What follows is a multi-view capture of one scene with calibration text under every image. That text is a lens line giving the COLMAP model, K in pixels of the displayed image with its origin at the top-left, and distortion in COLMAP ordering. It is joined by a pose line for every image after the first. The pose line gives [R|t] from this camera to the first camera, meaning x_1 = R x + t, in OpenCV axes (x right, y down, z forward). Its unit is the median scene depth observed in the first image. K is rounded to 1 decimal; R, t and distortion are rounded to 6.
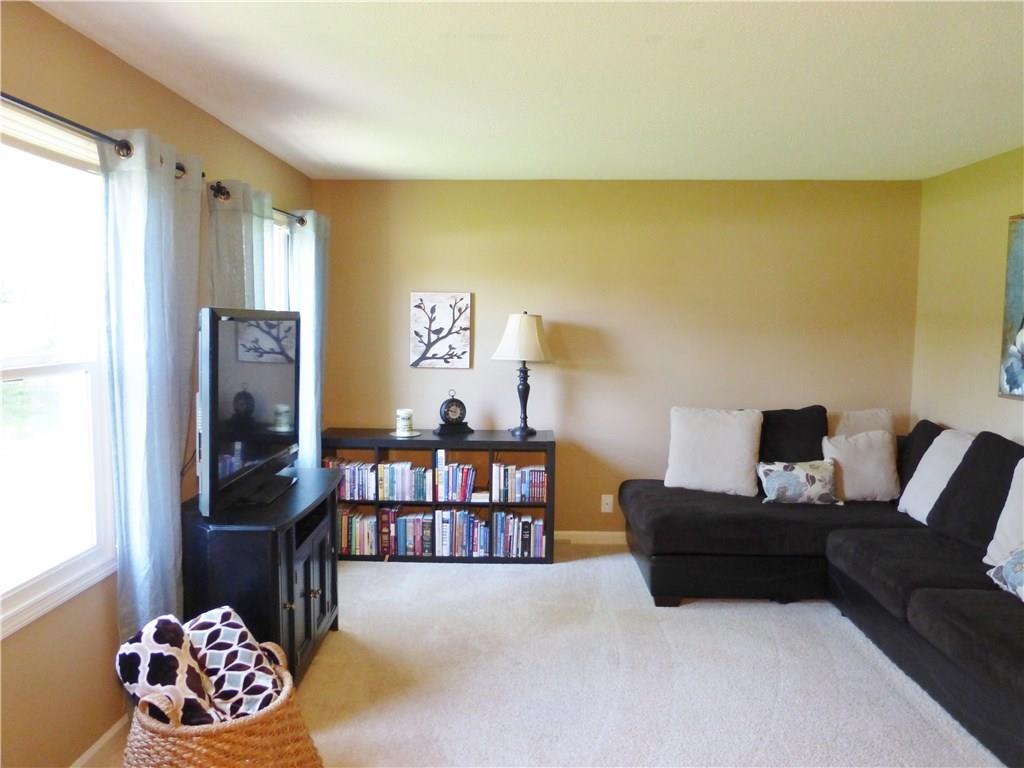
lens RADIAL K [[761.7, 0, 512.0], [0, 761.7, 384.0], [0, 0, 1]] dist [-0.067480, 0.091117]
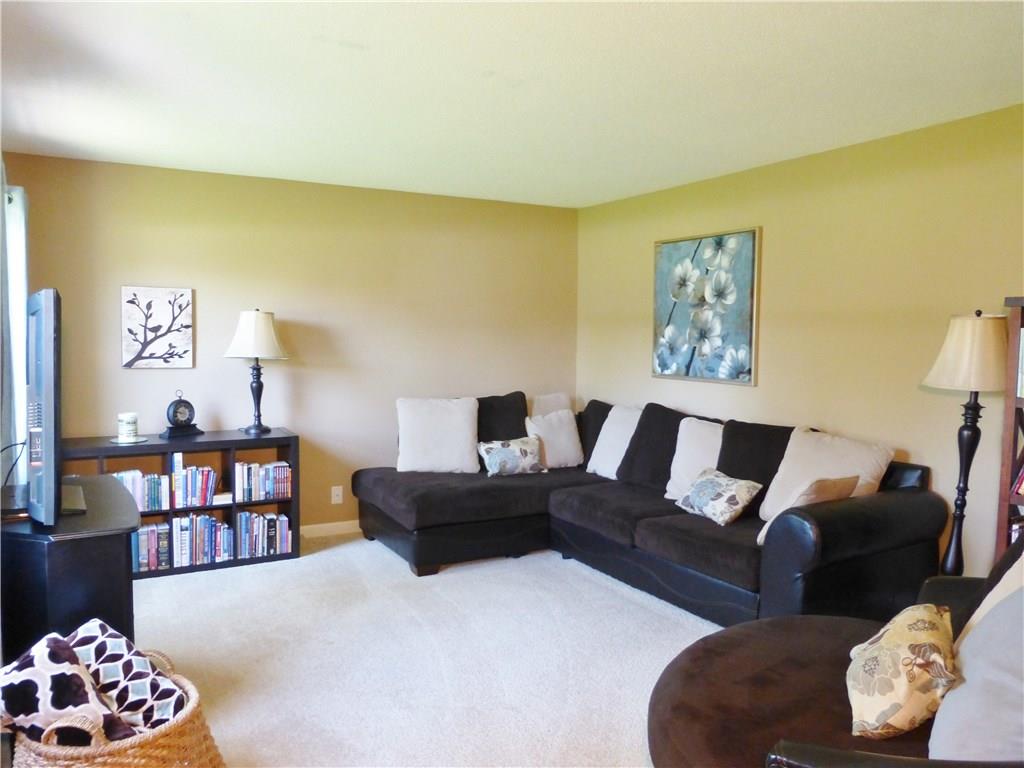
lens RADIAL K [[761.7, 0, 512.0], [0, 761.7, 384.0], [0, 0, 1]] dist [-0.067480, 0.091117]
pose [[0.858874, -0.032832, 0.511133, -0.211668], [0.039568, 0.999214, -0.002305, 0.019127], [-0.510656, 0.022204, 0.859498, -0.017902]]
